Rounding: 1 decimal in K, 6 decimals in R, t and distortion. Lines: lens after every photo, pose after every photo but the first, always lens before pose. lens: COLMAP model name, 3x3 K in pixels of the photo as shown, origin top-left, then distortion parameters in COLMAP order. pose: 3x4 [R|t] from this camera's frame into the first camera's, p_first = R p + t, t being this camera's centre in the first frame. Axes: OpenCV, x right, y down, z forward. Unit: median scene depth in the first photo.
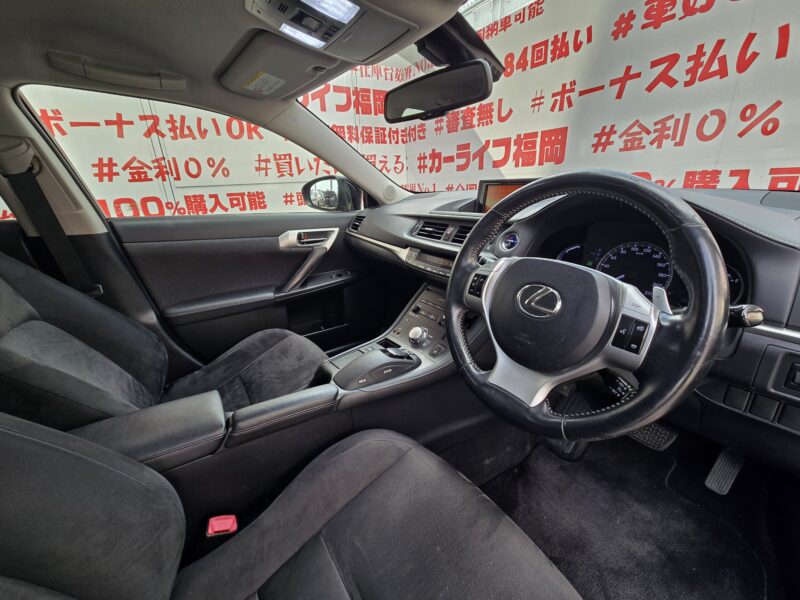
lens RADIAL K [[325.0, 0, 400.0], [0, 325.0, 300.0], [0, 0, 1]] dist [-0.004350, 0.000008]
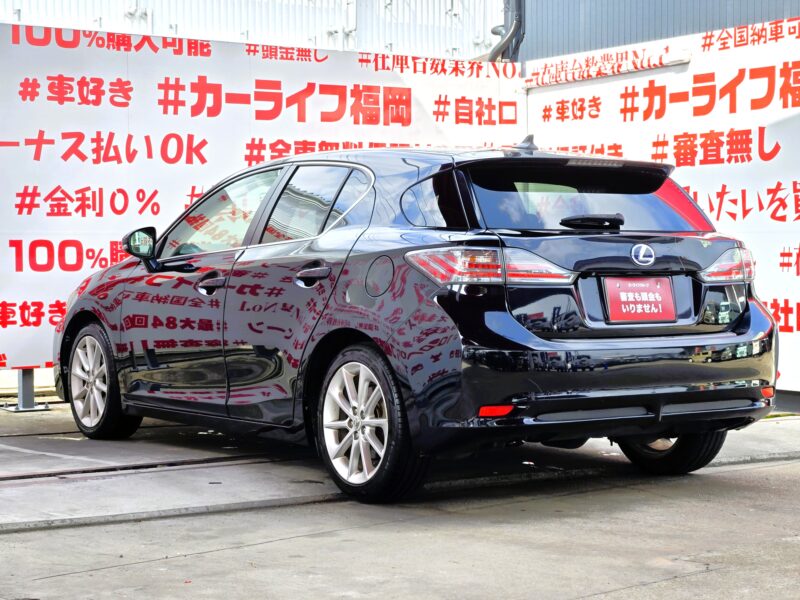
lens RADIAL K [[1620.6, 0, 400.0], [0, 1620.6, 300.0], [0, 0, 1]] dist [0.012689, 0.404300]
pose [[0.009833, 0.010314, 0.999898, -3.421975], [0.339697, 0.940444, -0.013041, 0.121390], [-0.940483, 0.339791, 0.005744, 0.155611]]
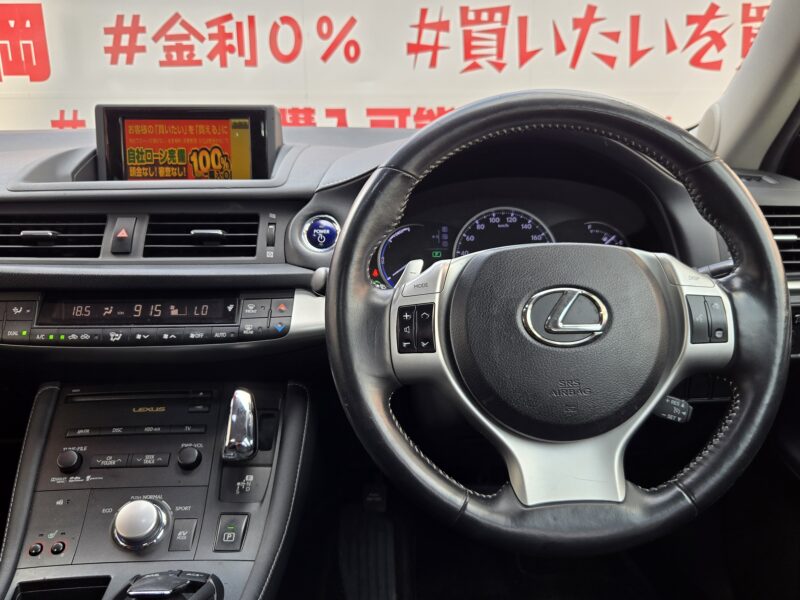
lens RADIAL K [[707.4, 0, 400.0], [0, 707.4, 300.0], [0, 0, 1]] dist [0.015877, 0.004232]
pose [[0.534316, -0.183695, 0.825083, -0.134978], [0.270307, 0.961979, 0.039125, -0.027597], [-0.800900, 0.202121, 0.563655, 0.099782]]
